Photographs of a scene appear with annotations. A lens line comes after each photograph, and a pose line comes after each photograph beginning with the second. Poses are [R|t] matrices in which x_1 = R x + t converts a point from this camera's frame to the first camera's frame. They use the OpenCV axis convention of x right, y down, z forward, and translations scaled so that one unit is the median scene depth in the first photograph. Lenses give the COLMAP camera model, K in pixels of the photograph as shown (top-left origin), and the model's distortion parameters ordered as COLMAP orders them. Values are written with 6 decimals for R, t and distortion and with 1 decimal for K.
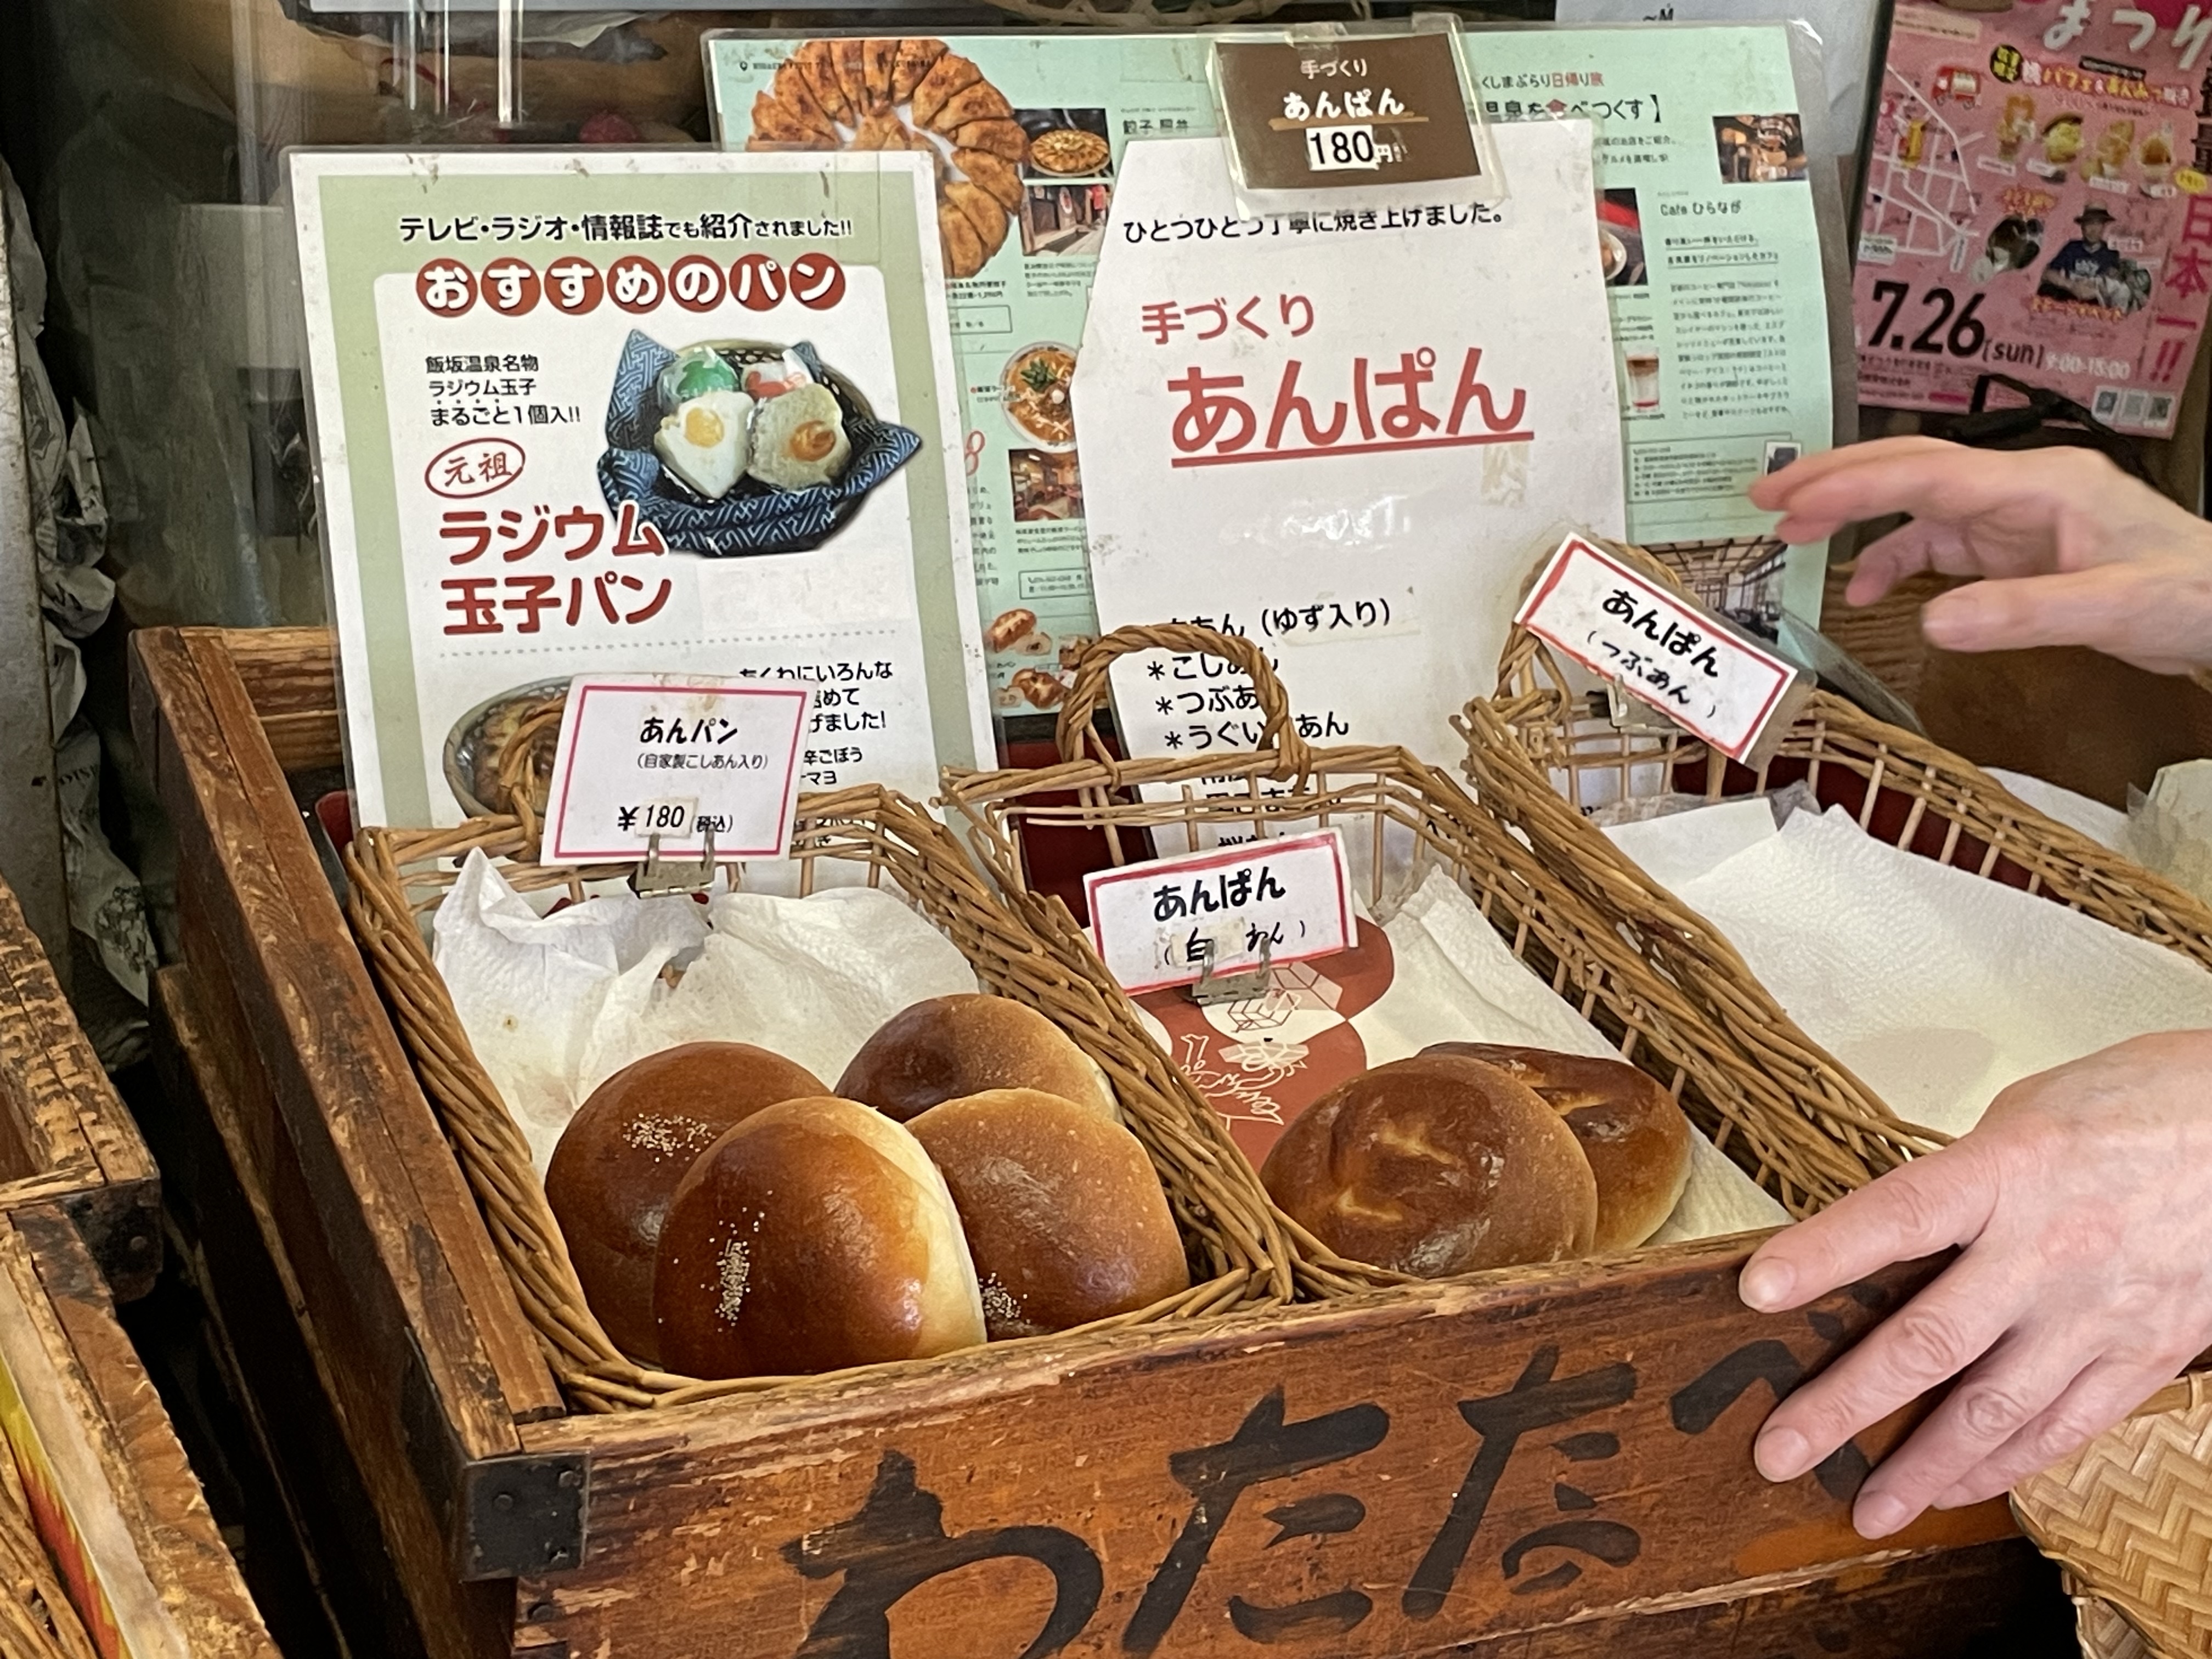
lens RADIAL K [[3414.2, 0, 1101.7], [0, 3414.2, 821.2], [0, 0, 1]] dist [0.083206, 0.071514]
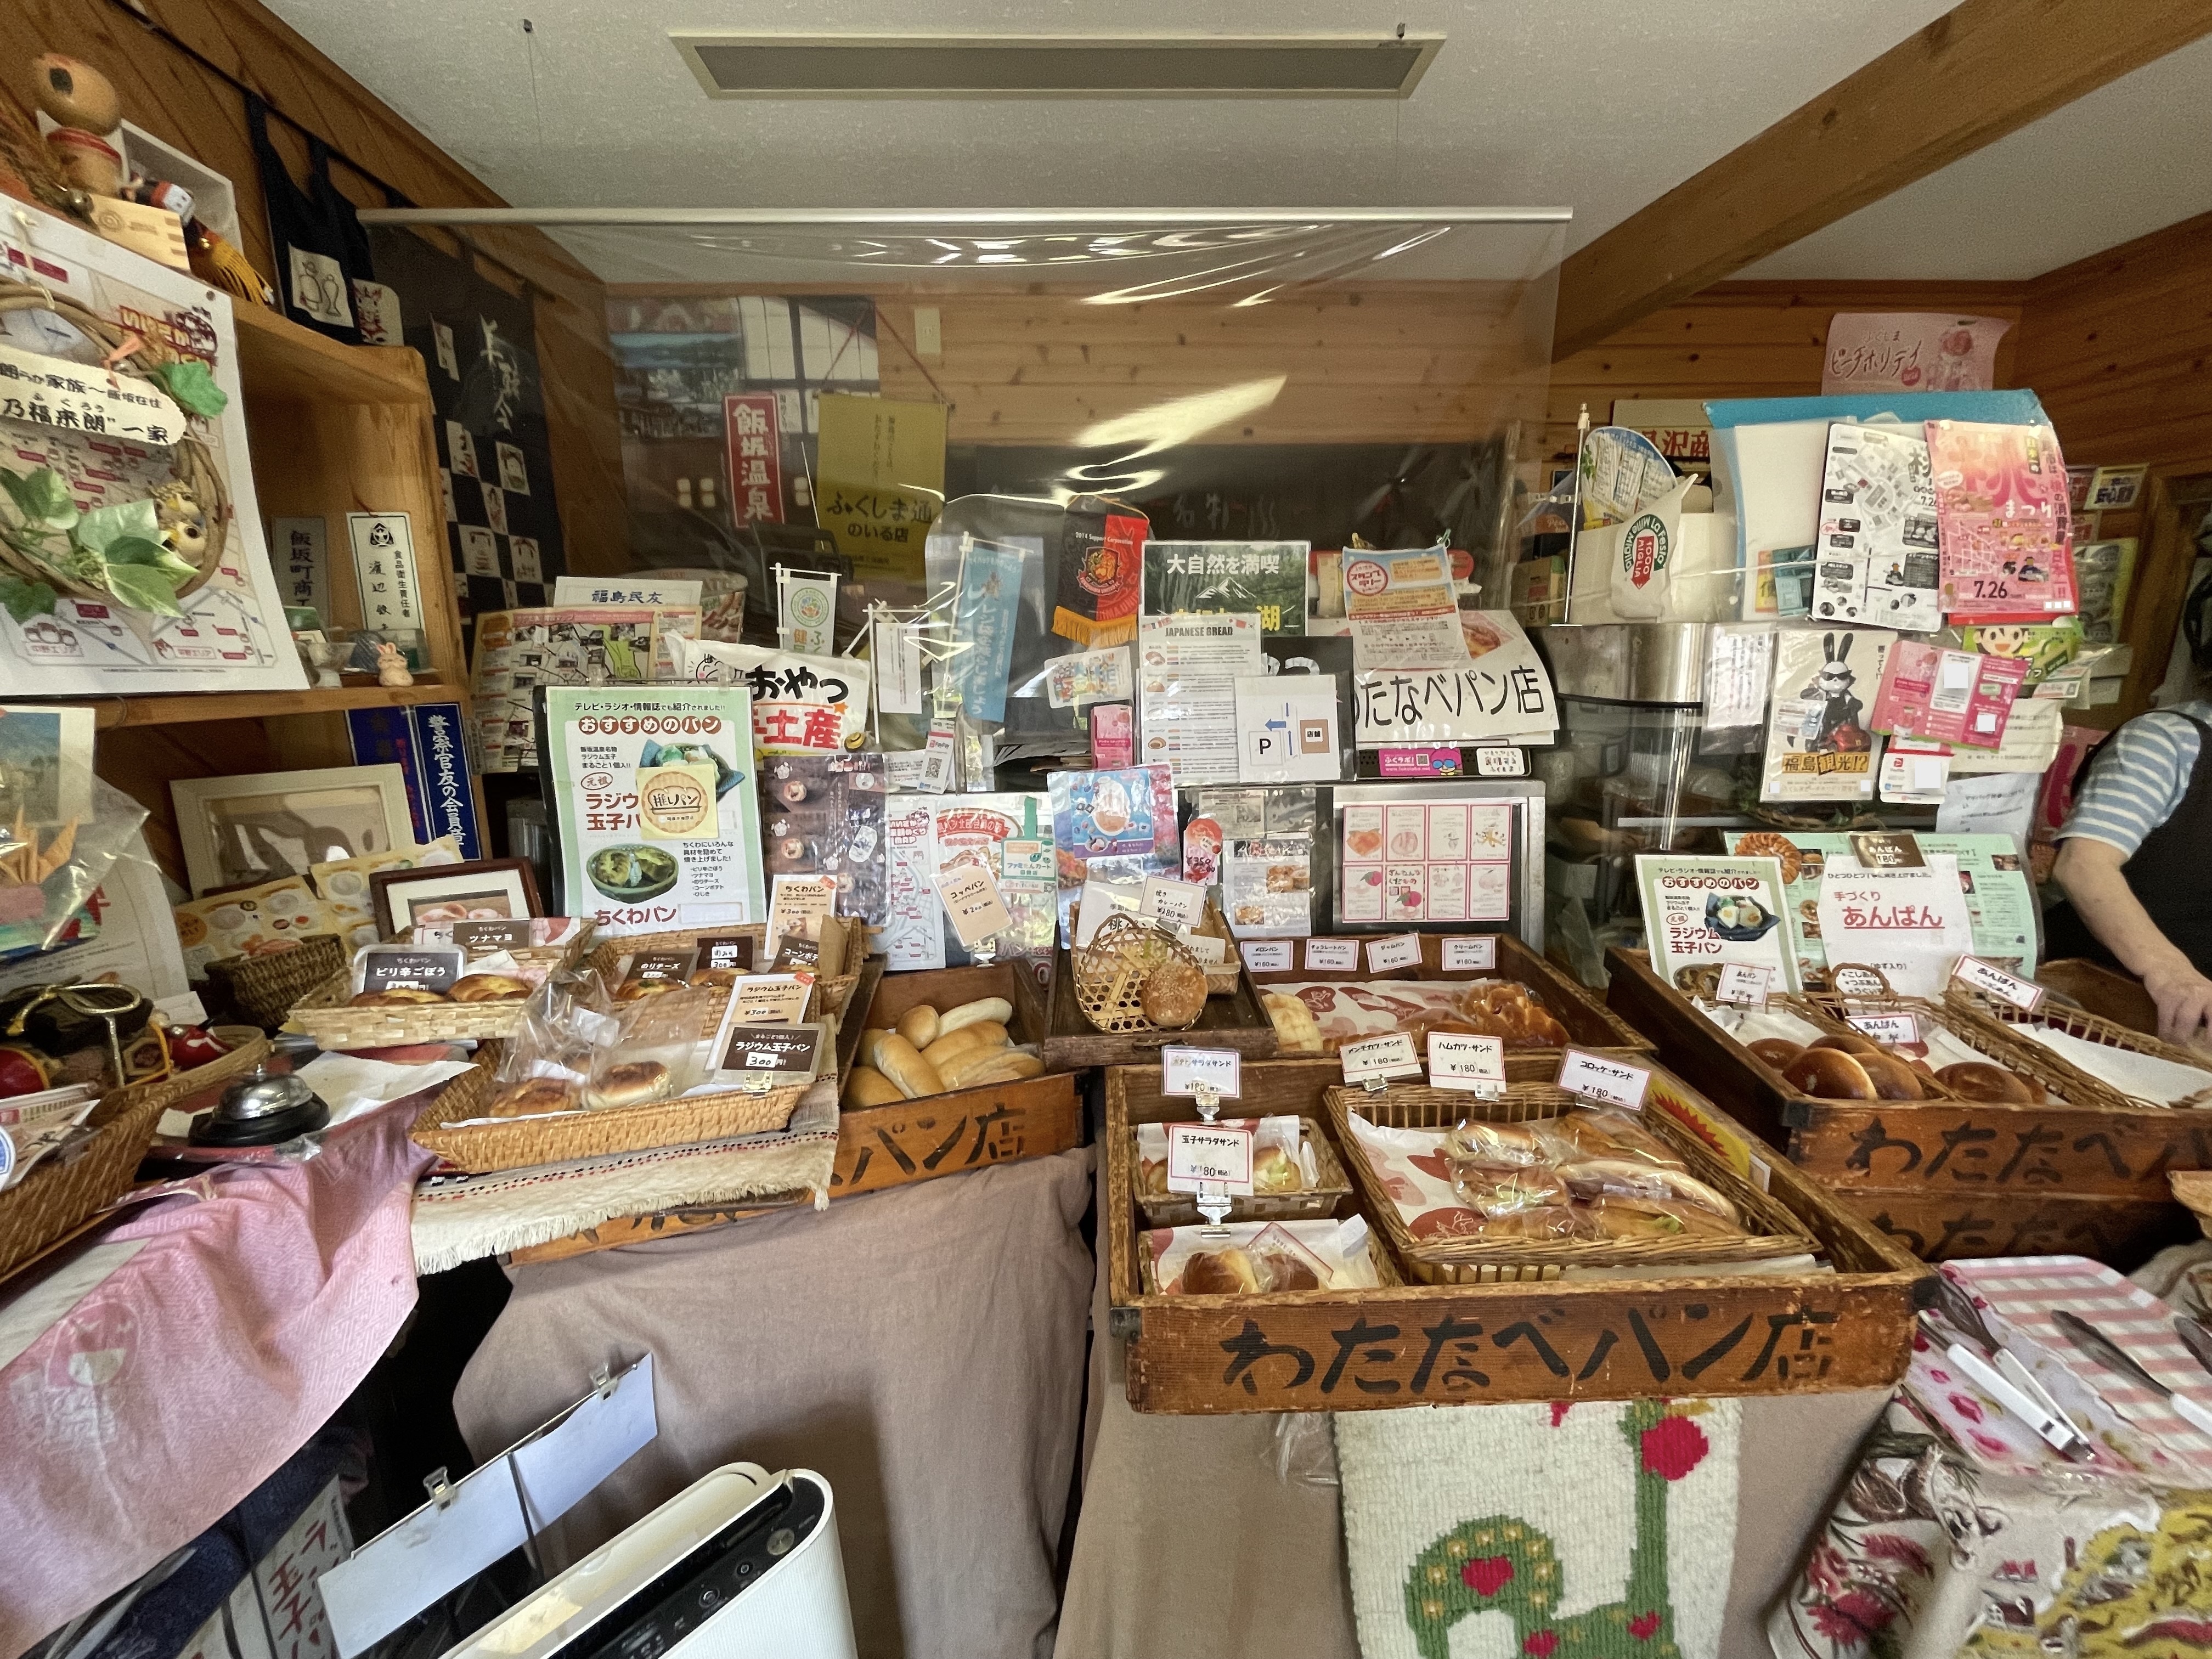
lens RADIAL K [[891.7, 0, 1105.3], [0, 891.7, 826.8], [0, 0, 1]] dist [-0.003655, 0.000091]
pose [[0.886584, 0.011206, -0.462432, -0.319354], [-0.112066, 0.975128, -0.191226, 0.101931], [0.448787, 0.221361, 0.865788, -0.484391]]
